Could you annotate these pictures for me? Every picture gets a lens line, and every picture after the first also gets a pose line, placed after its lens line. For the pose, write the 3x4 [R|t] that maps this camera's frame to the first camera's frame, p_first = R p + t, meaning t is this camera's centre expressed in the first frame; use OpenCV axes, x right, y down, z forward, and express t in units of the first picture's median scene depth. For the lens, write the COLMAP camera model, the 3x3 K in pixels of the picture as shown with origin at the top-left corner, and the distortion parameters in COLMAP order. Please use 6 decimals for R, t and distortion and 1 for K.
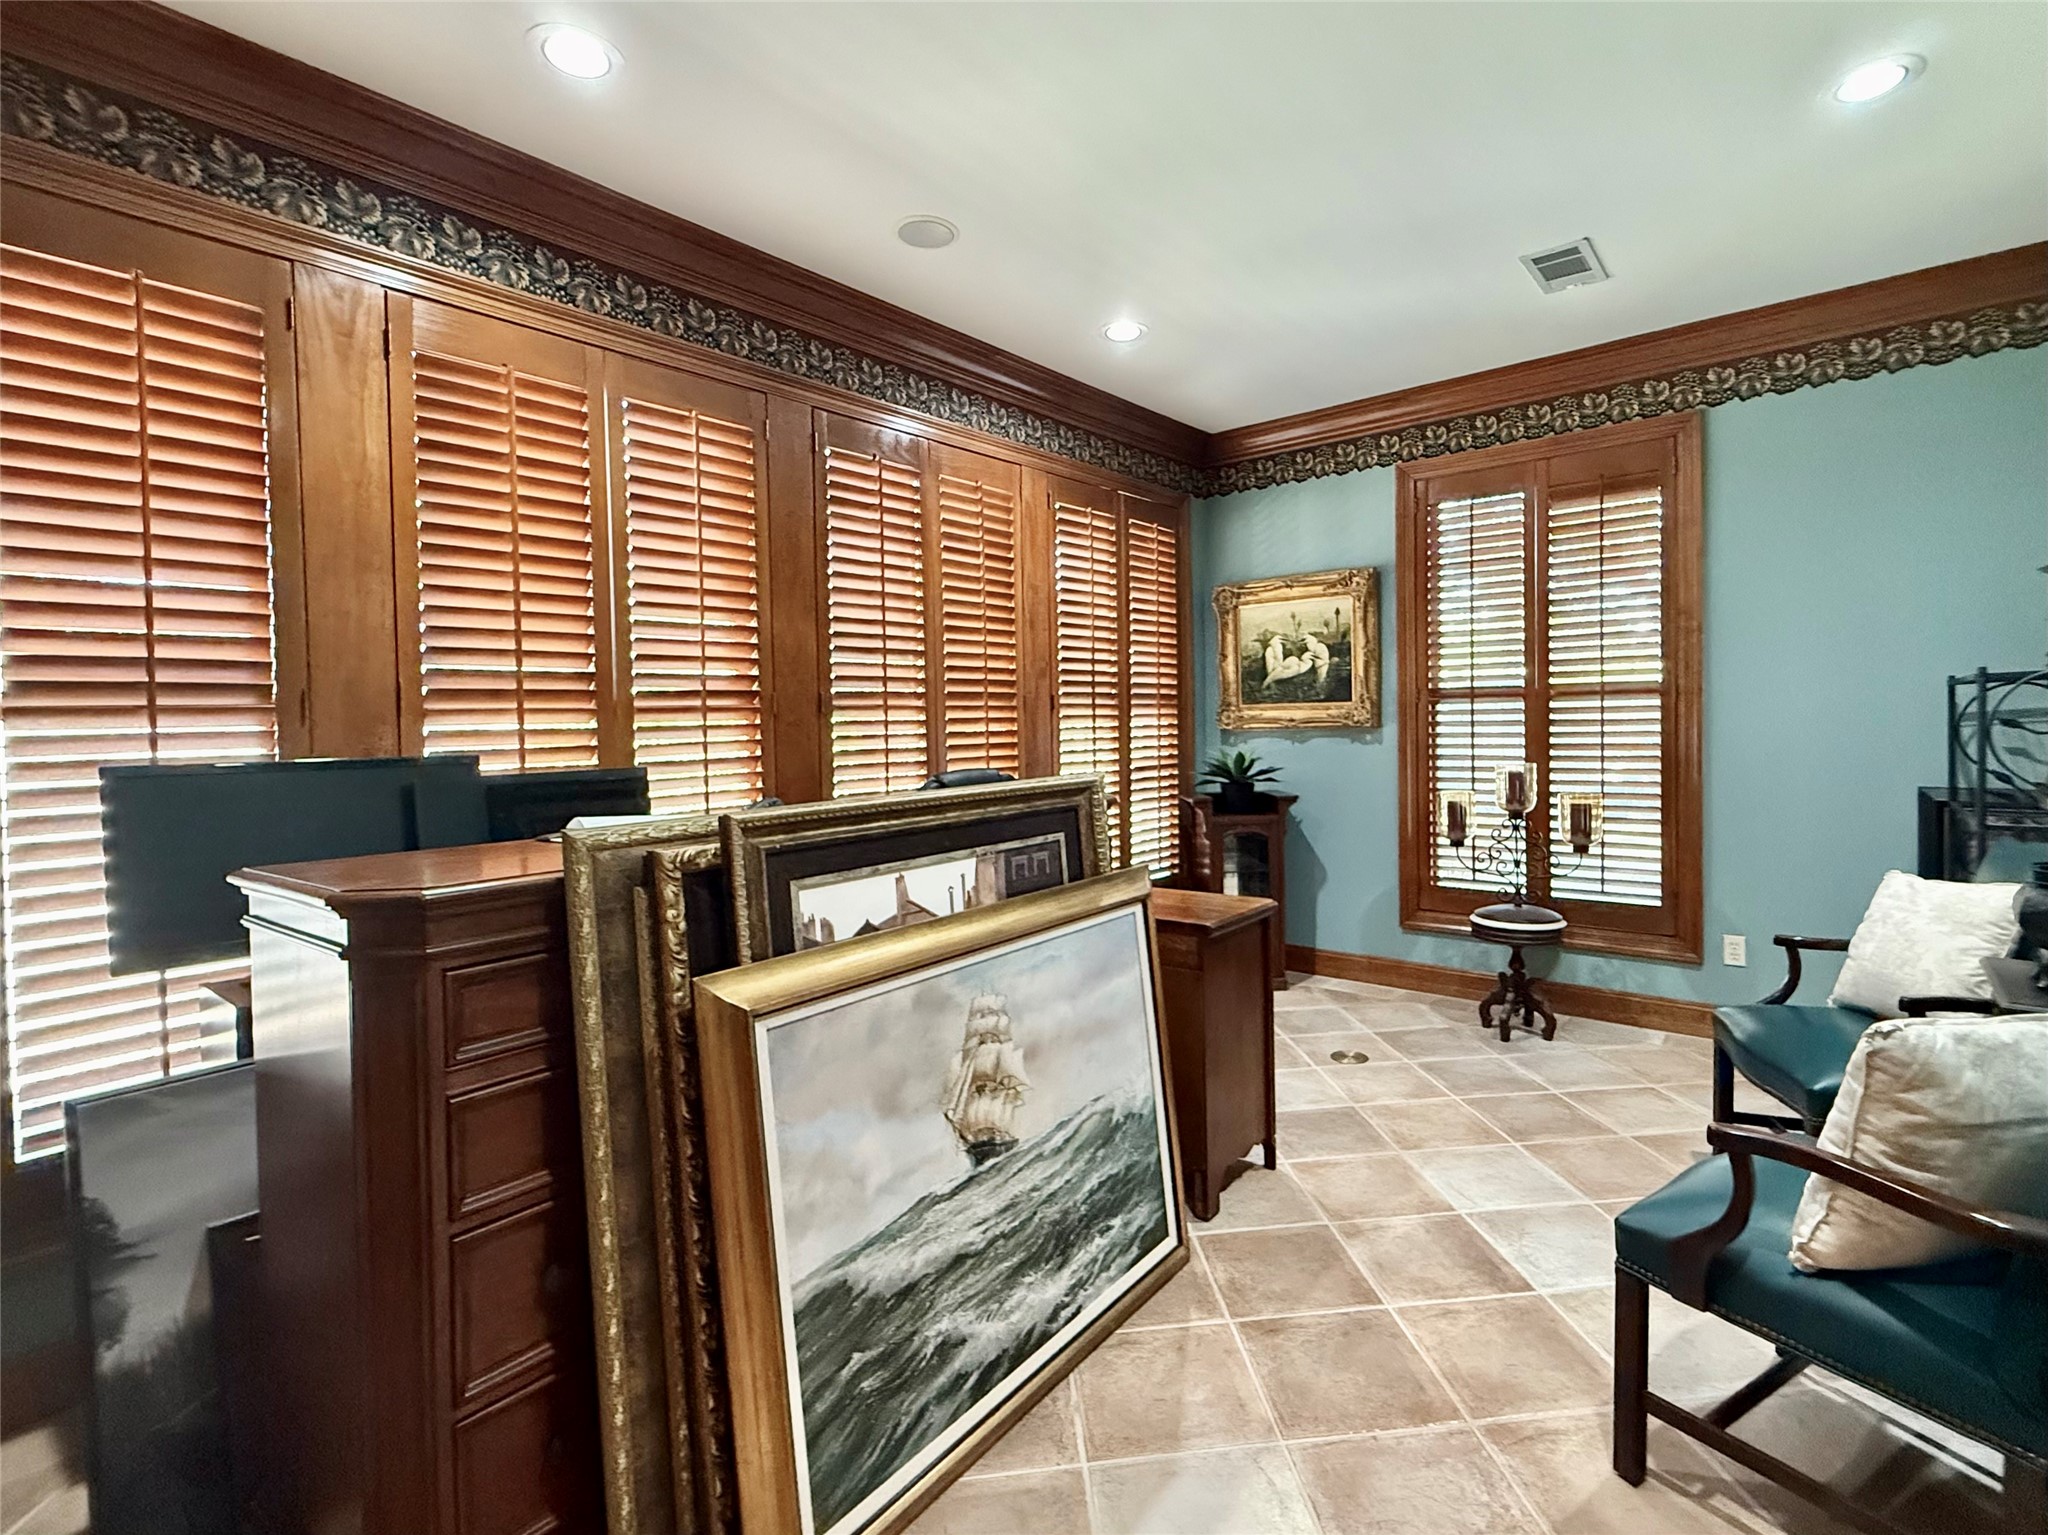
lens RADIAL K [[1021.9, 0, 1029.2], [0, 1021.9, 749.6], [0, 0, 1]] dist [0.004333, 0.000607]
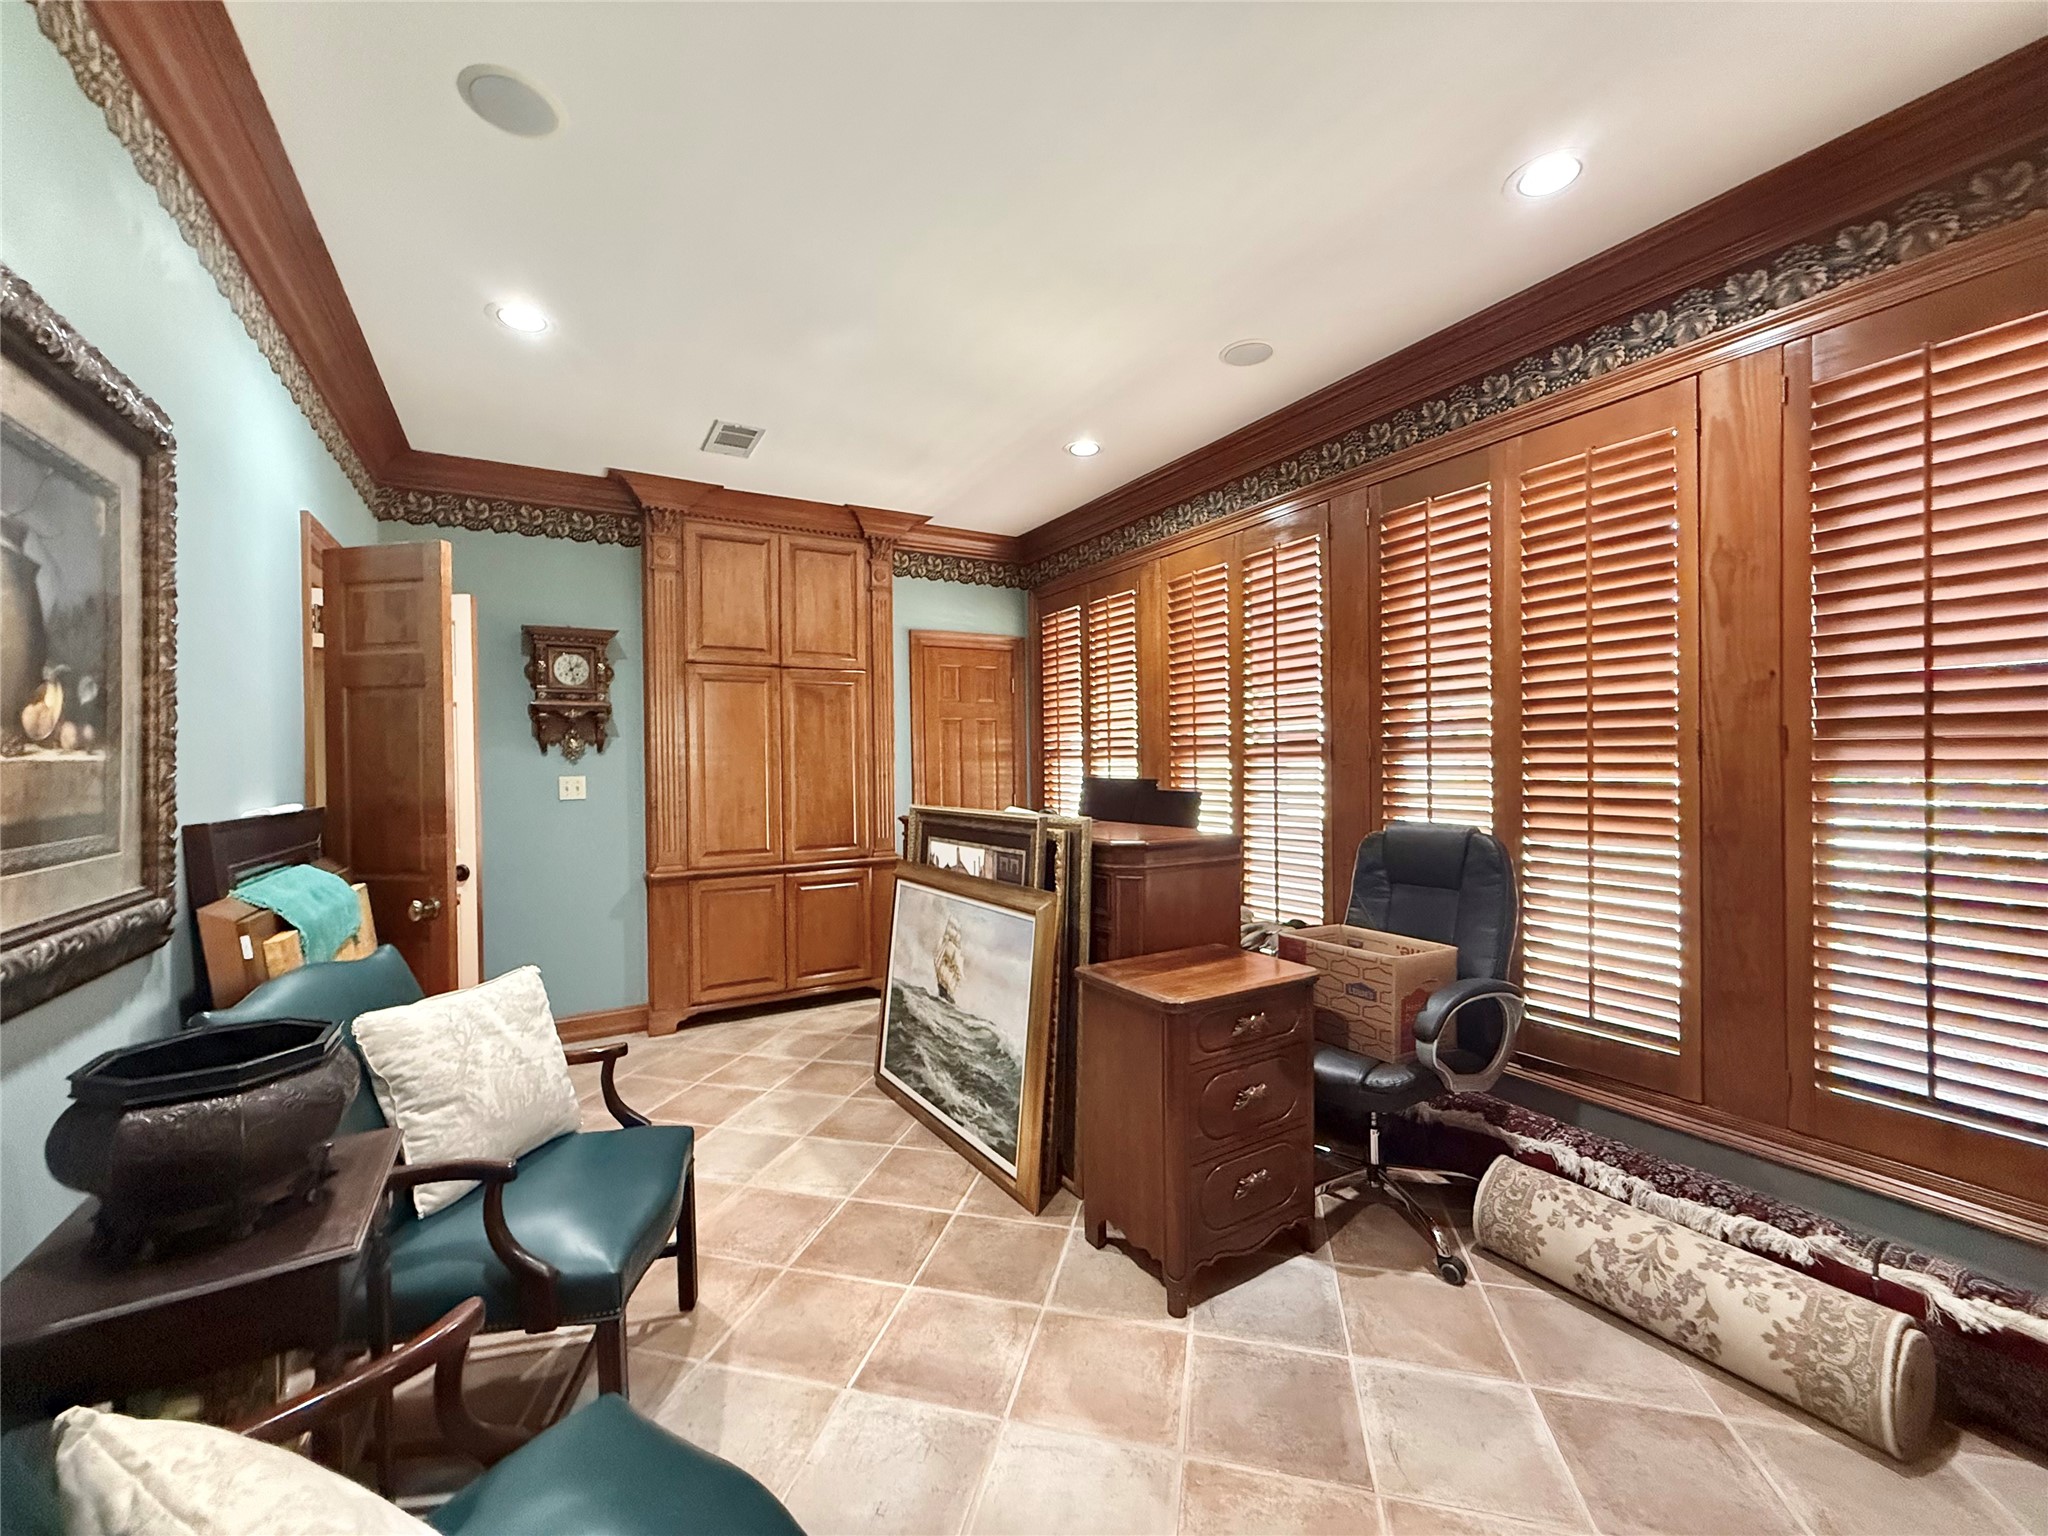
lens RADIAL K [[812.7, 0, 1030.1], [0, 812.7, 776.0], [0, 0, 1]] dist [-0.000068, -0.000545]
pose [[-0.343393, 0.040714, -0.938309, 1.187563], [-0.006000, 0.998944, 0.045541, -0.084473], [0.939173, 0.021268, -0.342787, 1.481018]]
